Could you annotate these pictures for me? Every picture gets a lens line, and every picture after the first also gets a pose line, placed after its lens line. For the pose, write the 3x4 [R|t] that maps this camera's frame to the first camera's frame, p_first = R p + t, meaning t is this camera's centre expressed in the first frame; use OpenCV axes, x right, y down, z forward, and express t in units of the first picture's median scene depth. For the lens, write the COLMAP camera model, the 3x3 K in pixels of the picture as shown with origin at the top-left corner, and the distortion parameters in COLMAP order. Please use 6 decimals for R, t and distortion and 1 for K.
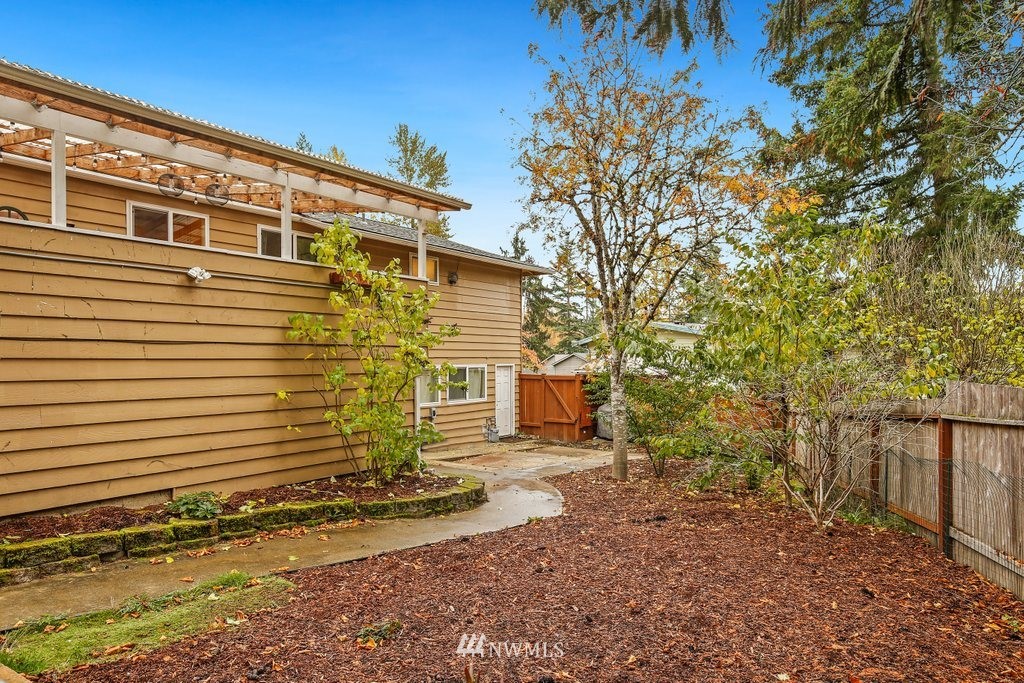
lens RADIAL K [[652.6, 0, 510.9], [0, 652.6, 345.5], [0, 0, 1]] dist [-0.005412, -0.000563]
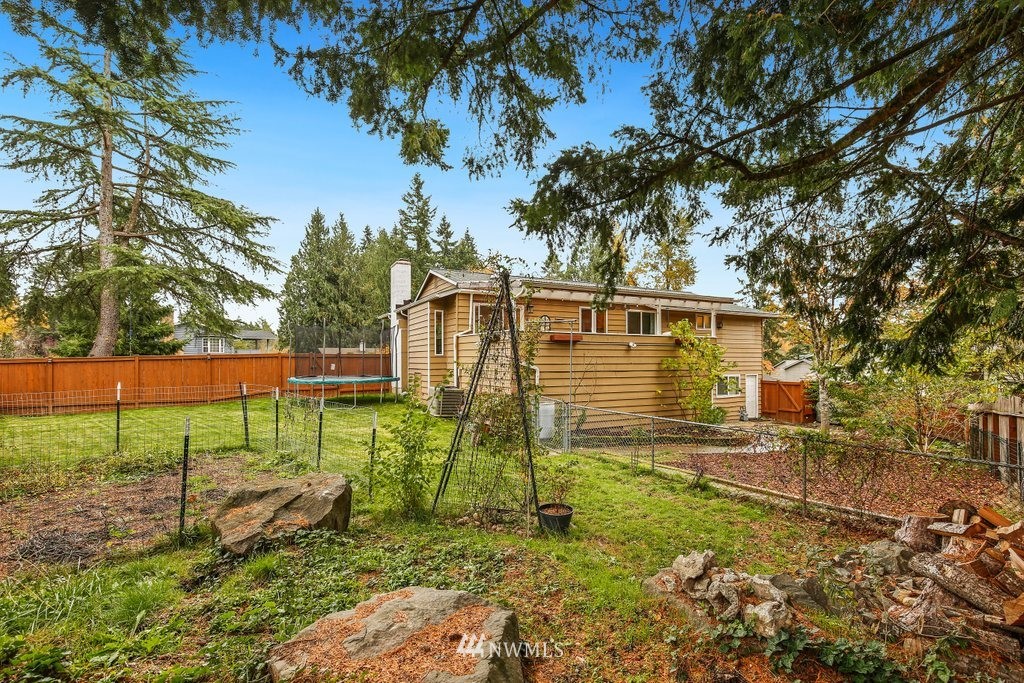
lens RADIAL K [[503.3, 0, 516.1], [0, 503.3, 348.2], [0, 0, 1]] dist [-0.007115, -0.000362]
pose [[0.910889, -0.004904, -0.412623, -0.028562], [0.004022, 0.999987, -0.003005, -0.037812], [0.412632, 0.001077, 0.910897, -0.424525]]
